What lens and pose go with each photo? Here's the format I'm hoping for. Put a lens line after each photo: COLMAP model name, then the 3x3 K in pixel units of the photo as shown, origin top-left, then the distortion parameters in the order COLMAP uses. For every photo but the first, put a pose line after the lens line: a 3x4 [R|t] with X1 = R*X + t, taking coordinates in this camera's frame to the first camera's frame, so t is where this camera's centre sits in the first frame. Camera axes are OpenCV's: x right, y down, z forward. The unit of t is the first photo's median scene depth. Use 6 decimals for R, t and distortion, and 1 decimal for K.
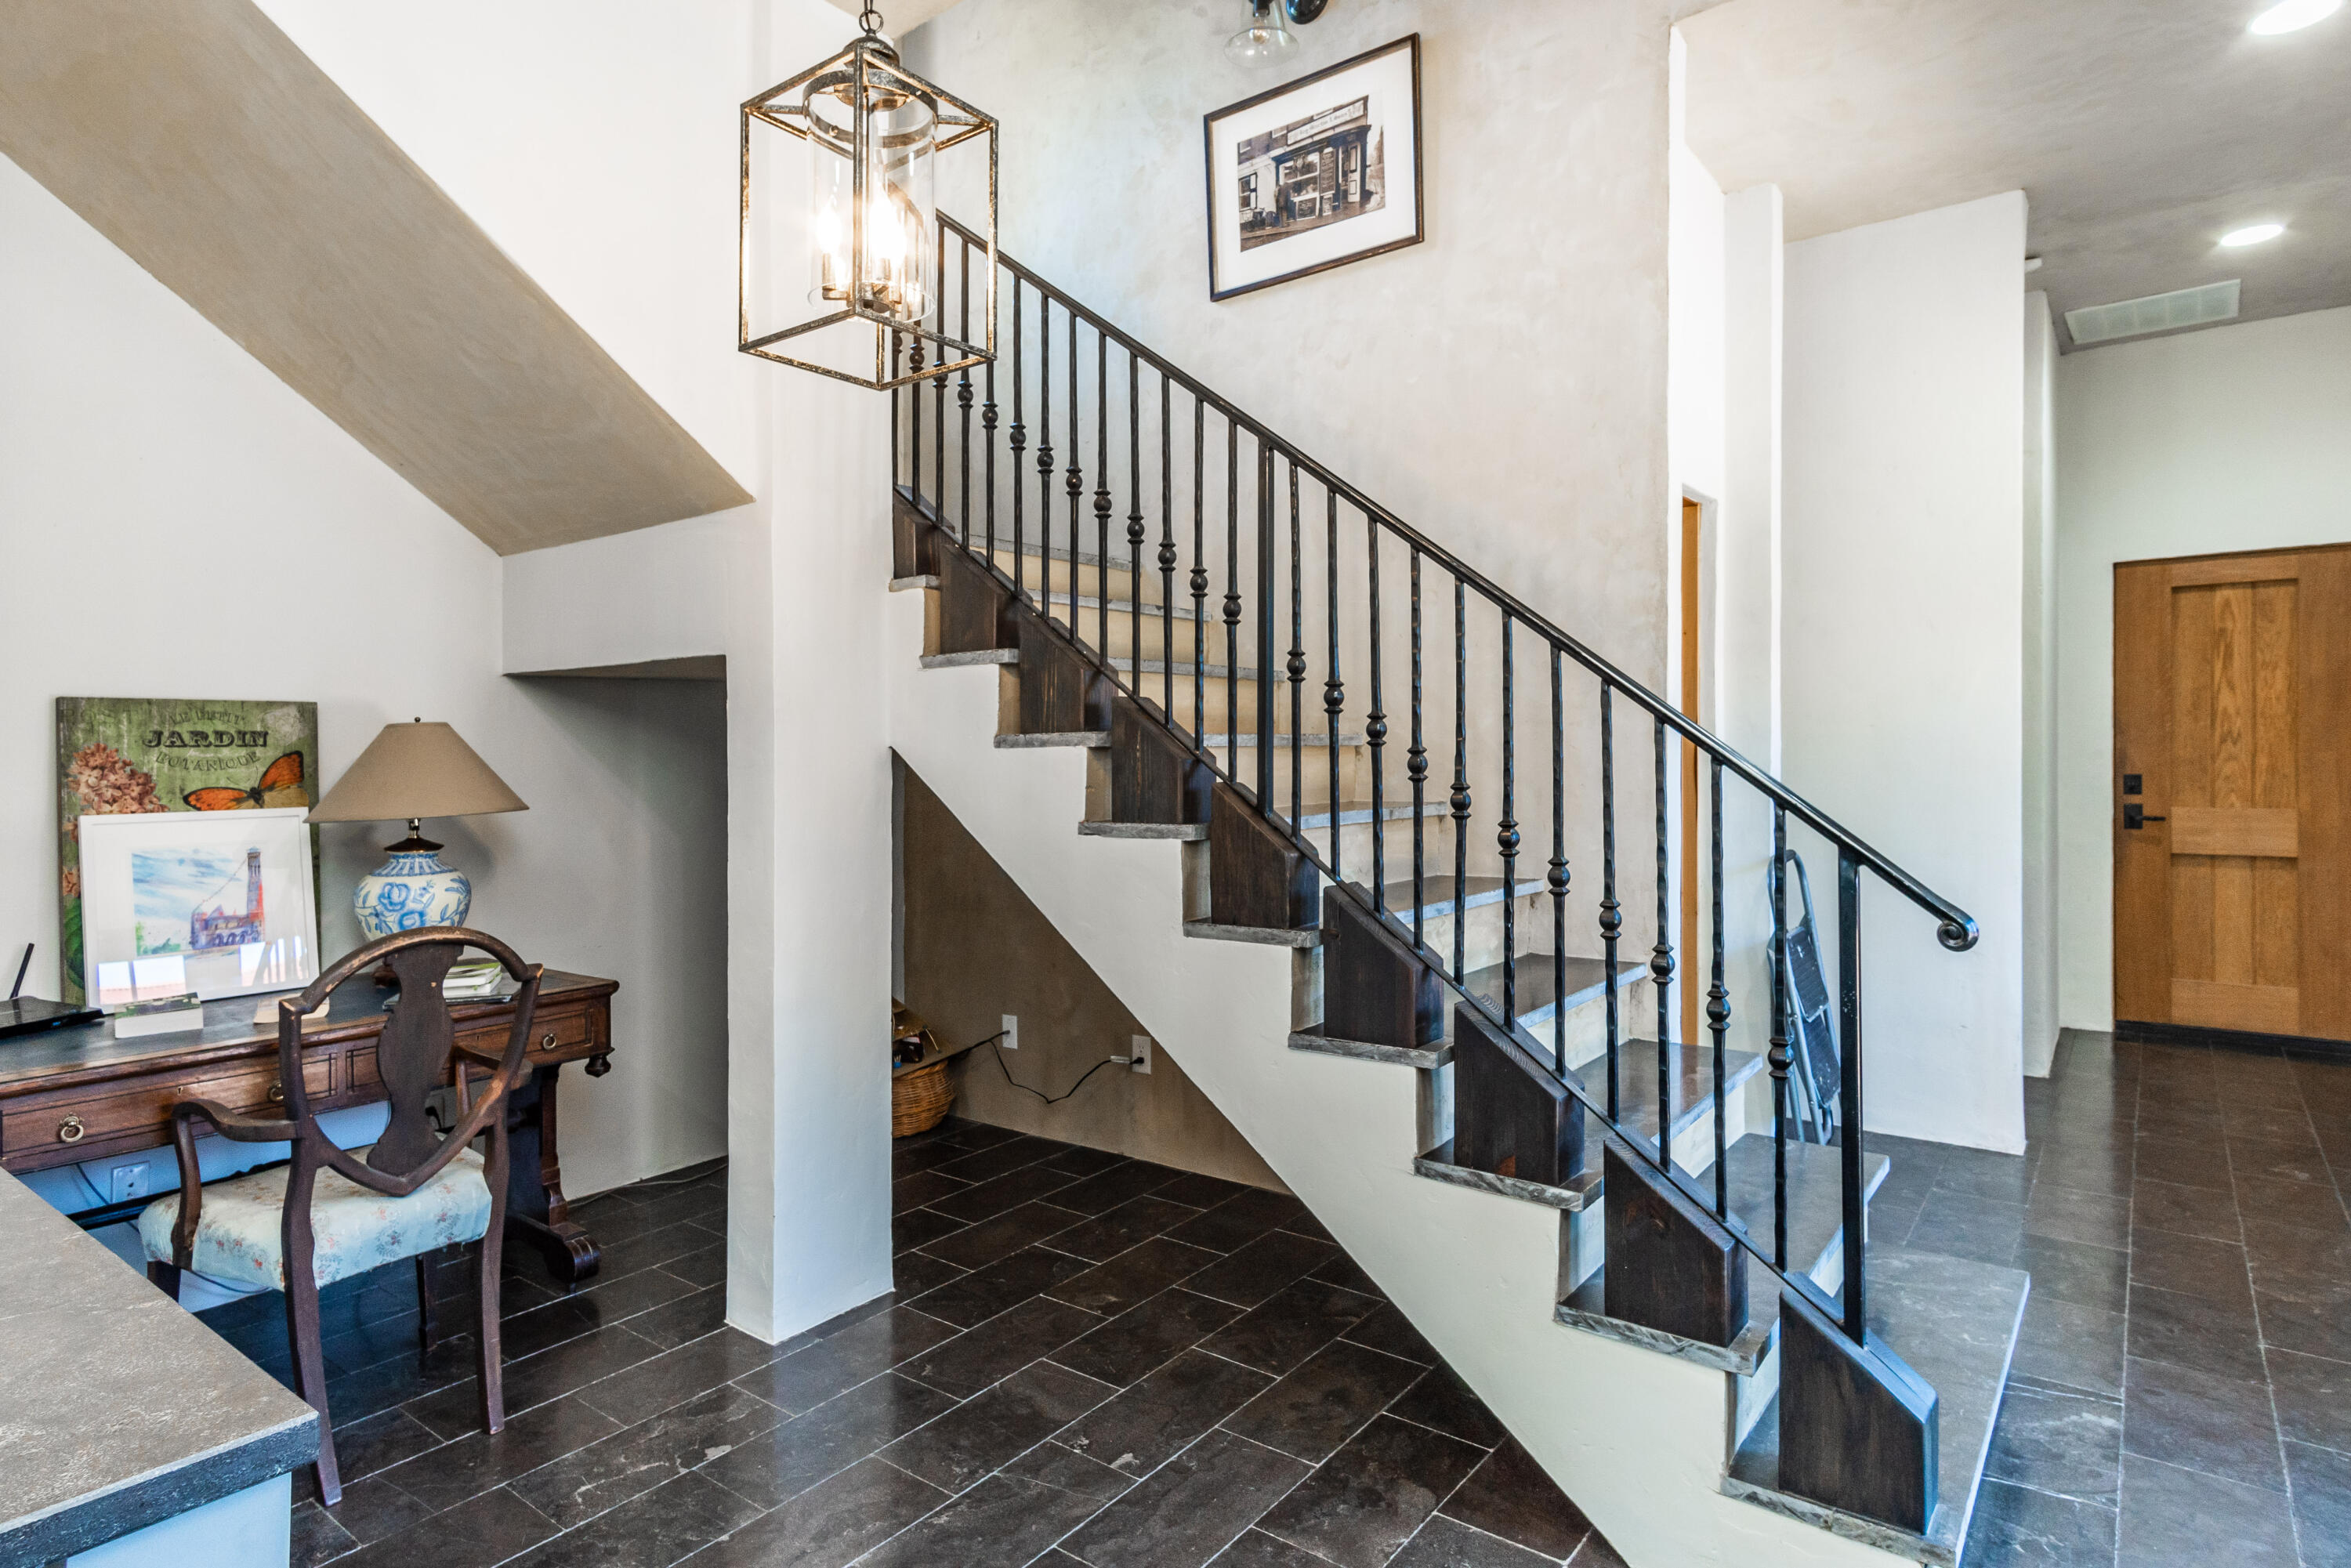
lens RADIAL K [[1267.0, 0, 1210.1], [0, 1267.0, 767.2], [0, 0, 1]] dist [0.002398, 0.002616]
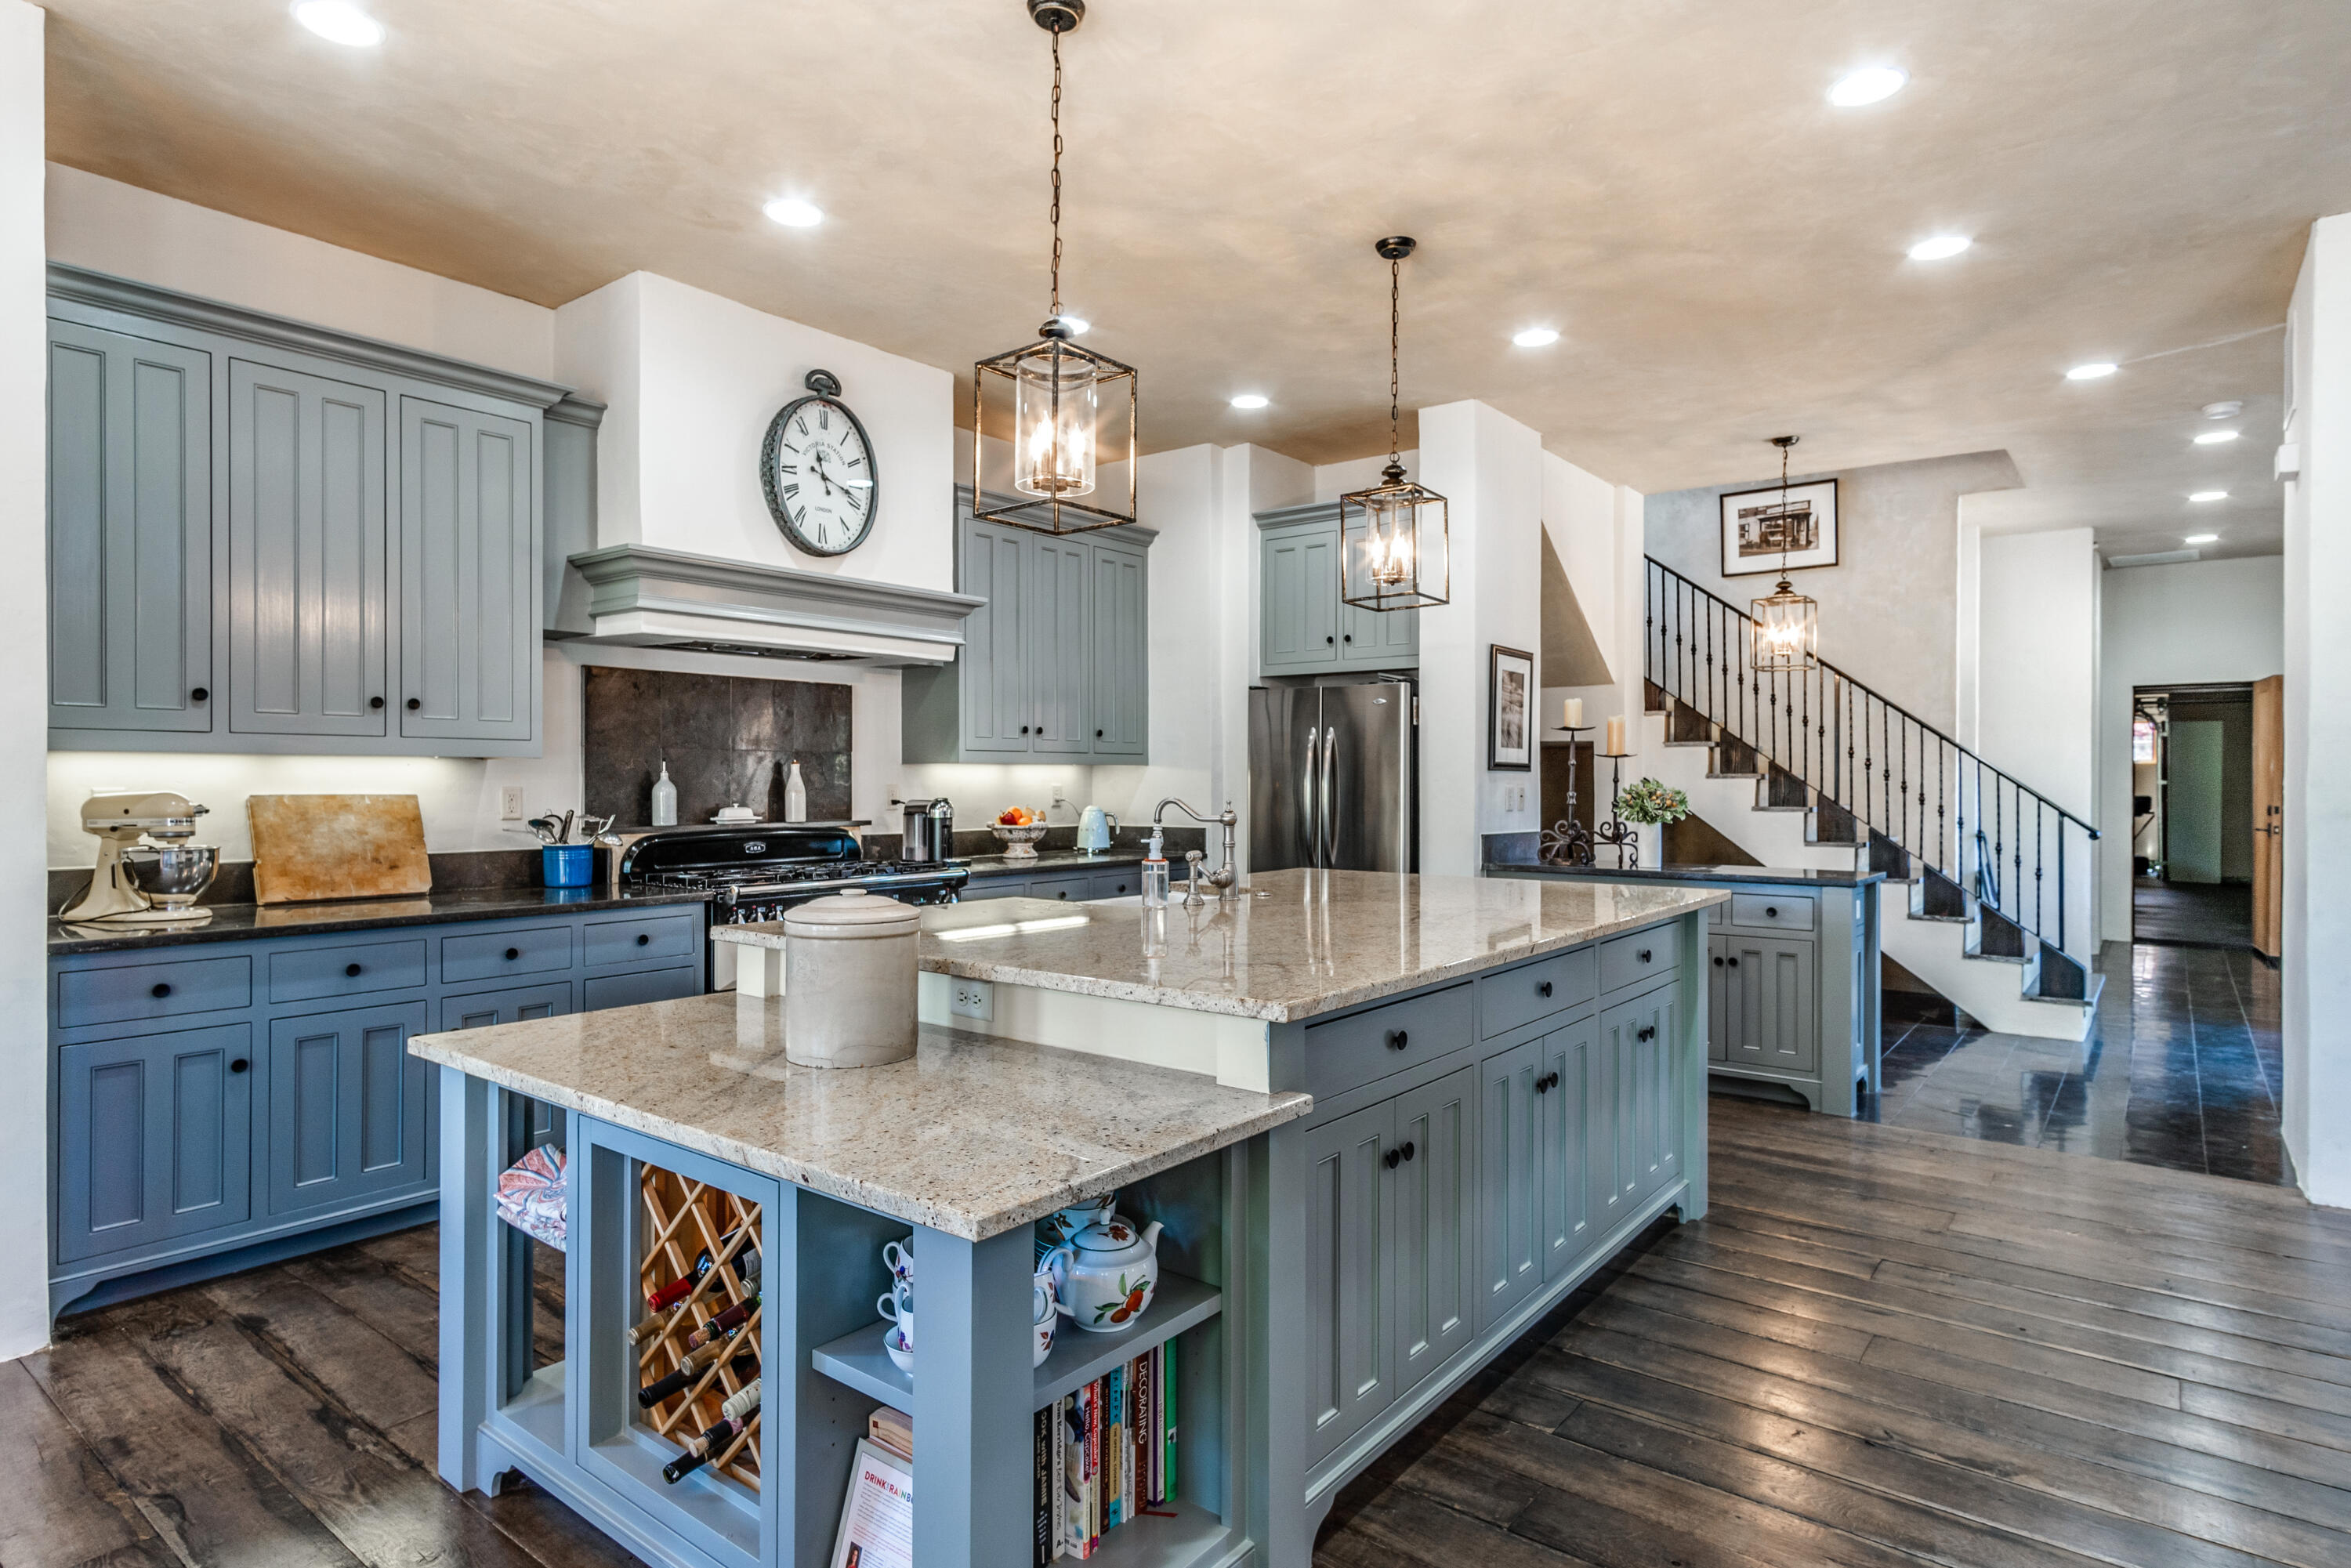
lens RADIAL K [[1267.0, 0, 1175.0], [0, 1267.0, 773.8], [0, 0, 1]] dist [0.002398, 0.002616]
pose [[0.999722, 0.009740, -0.021492, -0.982232], [-0.009893, 0.999926, -0.007035, 0.002306], [0.021422, 0.007246, 0.999744, -1.344807]]
